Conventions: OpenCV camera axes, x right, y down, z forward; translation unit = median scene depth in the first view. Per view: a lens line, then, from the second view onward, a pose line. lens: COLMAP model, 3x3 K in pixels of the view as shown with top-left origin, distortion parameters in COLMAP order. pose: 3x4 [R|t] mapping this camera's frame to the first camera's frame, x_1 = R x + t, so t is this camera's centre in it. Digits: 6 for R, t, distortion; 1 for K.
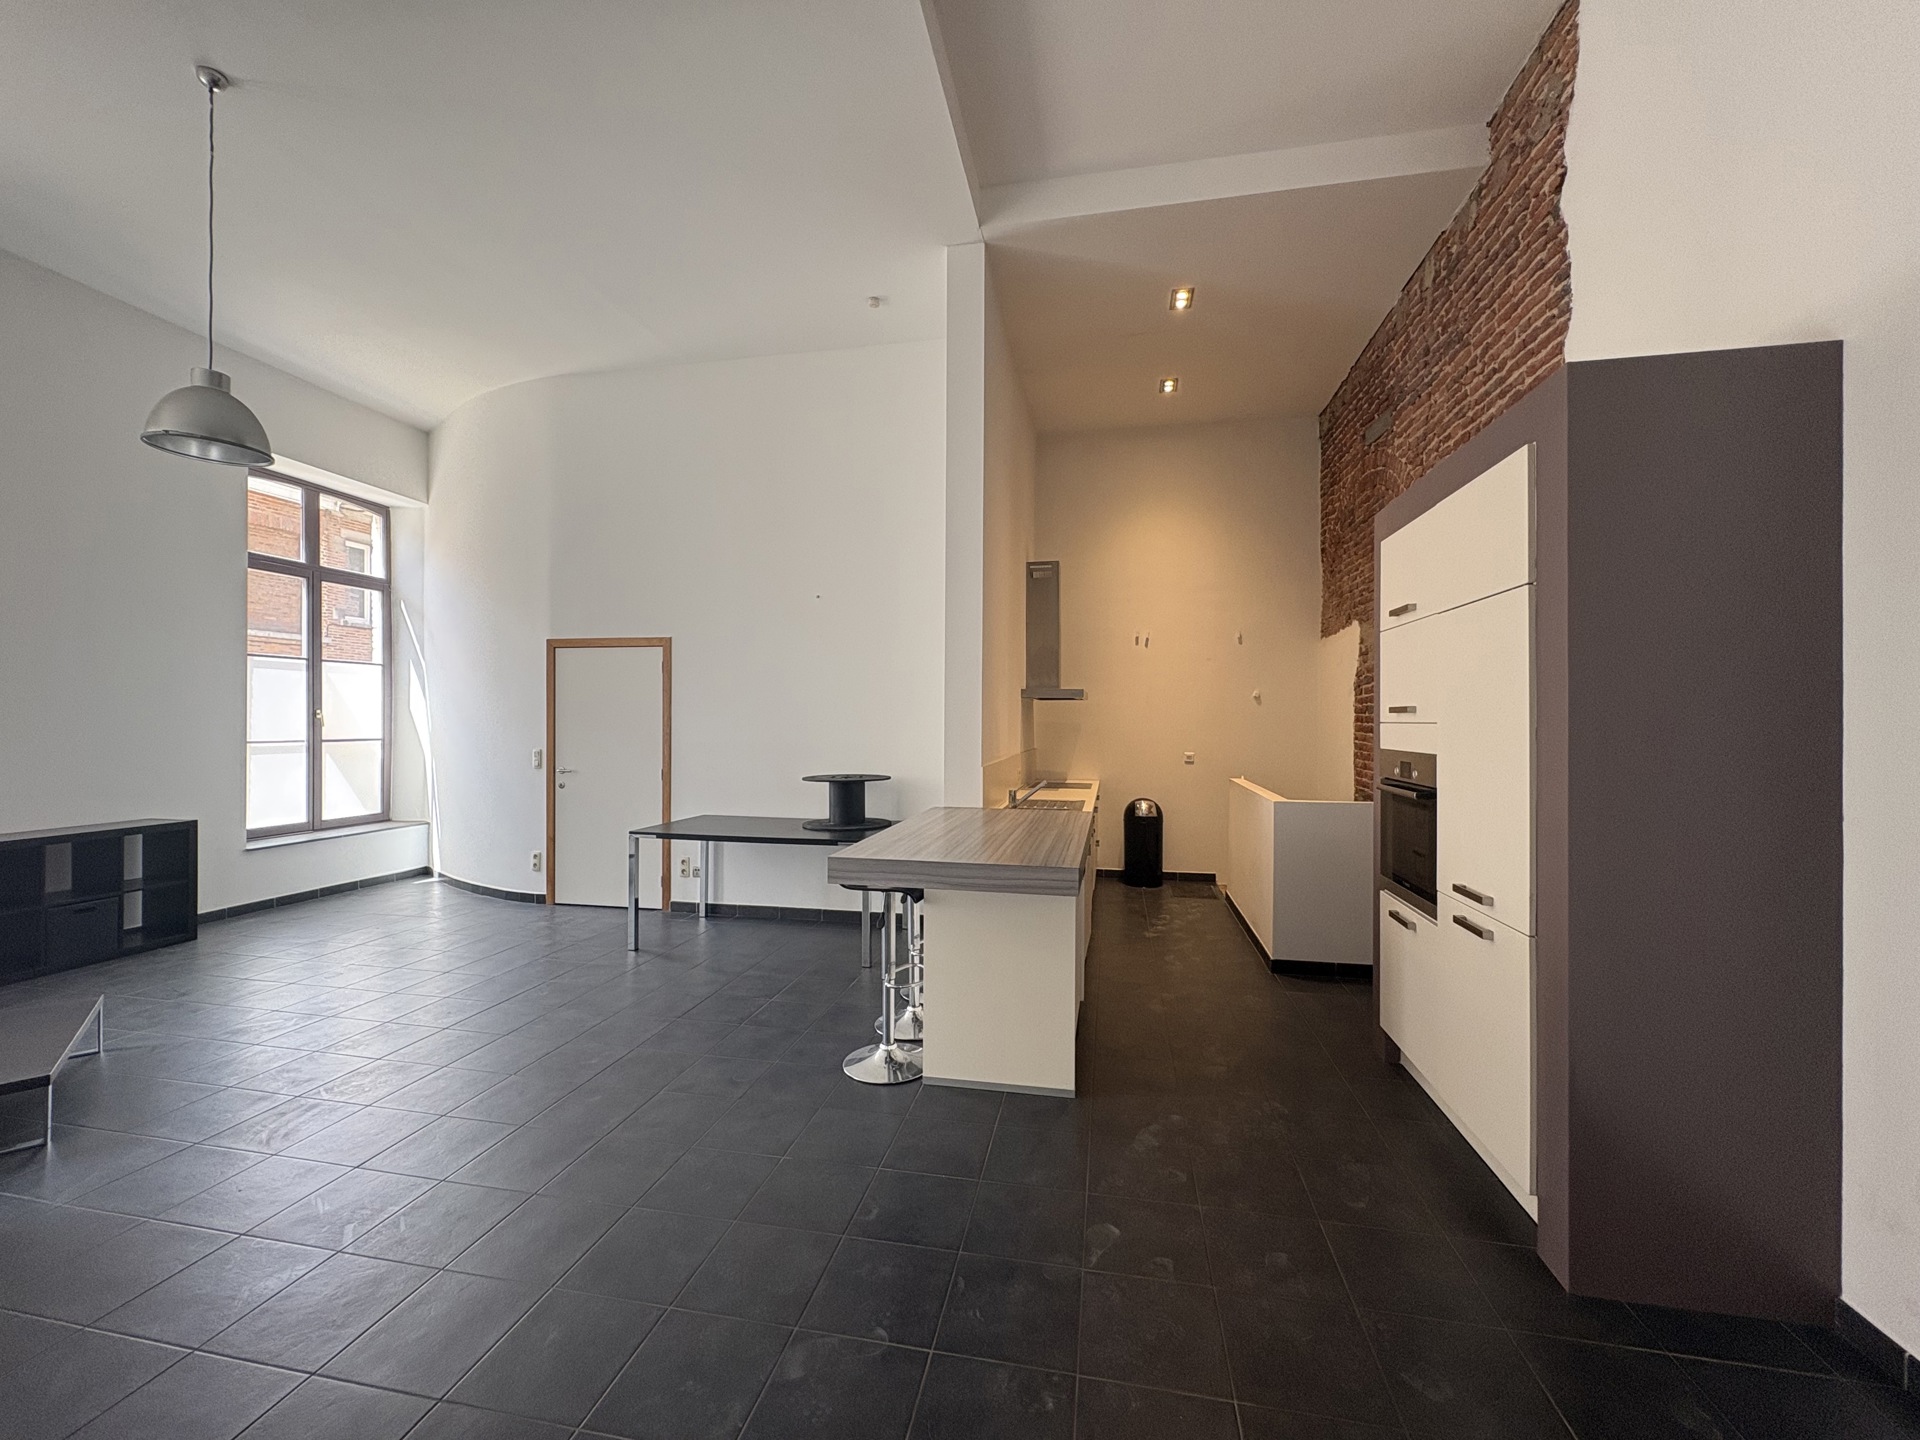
lens RADIAL K [[767.6, 0, 960.0], [0, 767.6, 720.0], [0, 0, 1]] dist [0.000343, 0.000055]
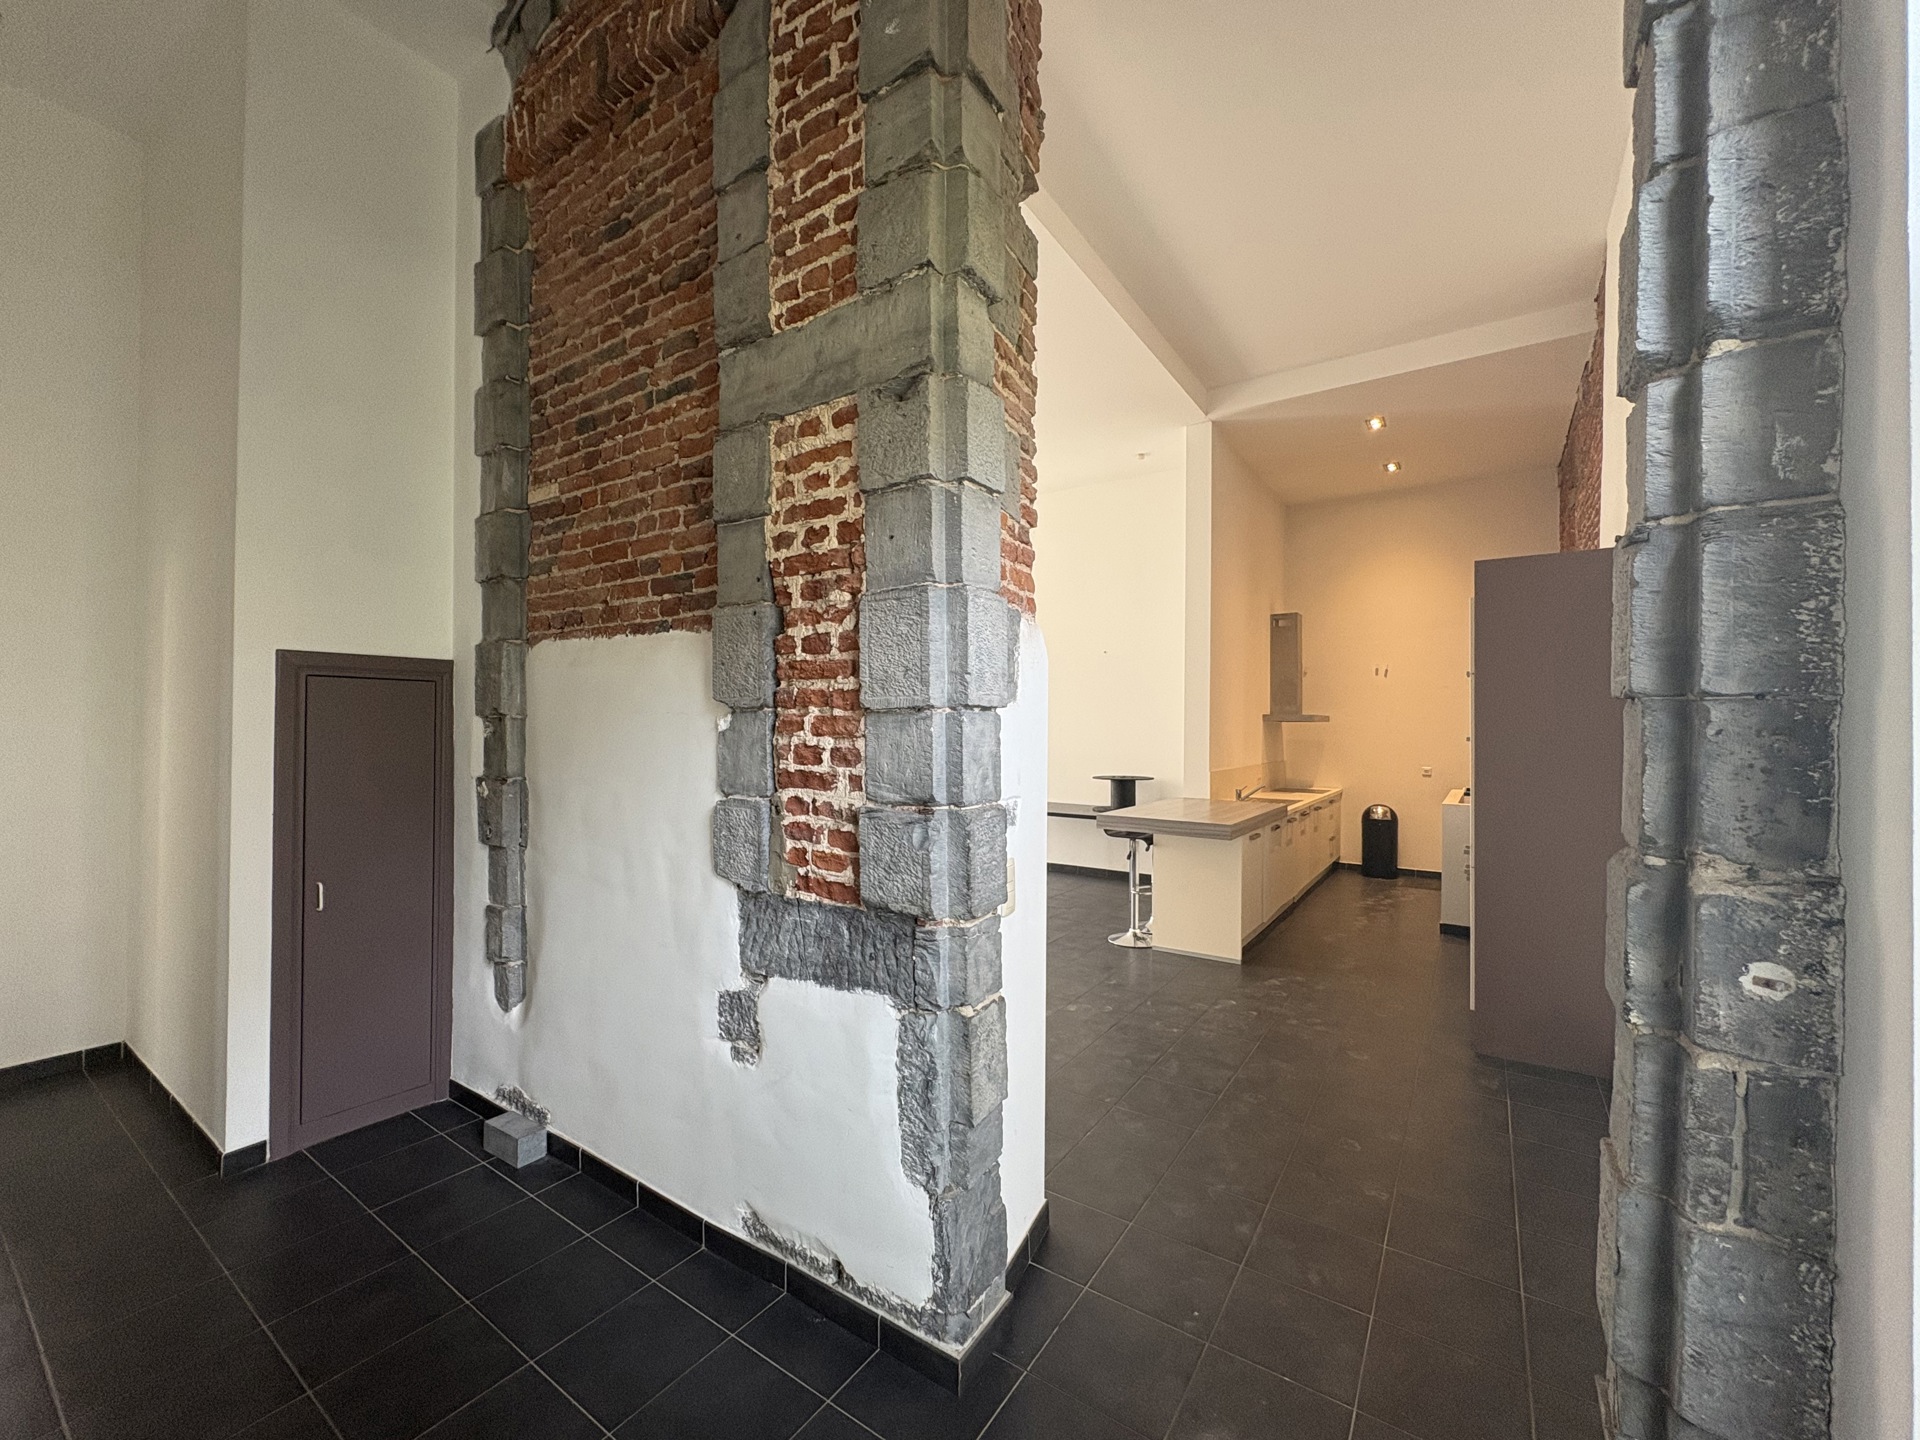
lens RADIAL K [[767.6, 0, 960.0], [0, 767.6, 720.0], [0, 0, 1]] dist [0.000343, 0.000055]
pose [[0.921336, 0.000818, -0.388766, 0.143344], [-0.005793, 0.999916, -0.011625, -0.016021], [0.388724, 0.012962, 0.921263, -0.497288]]
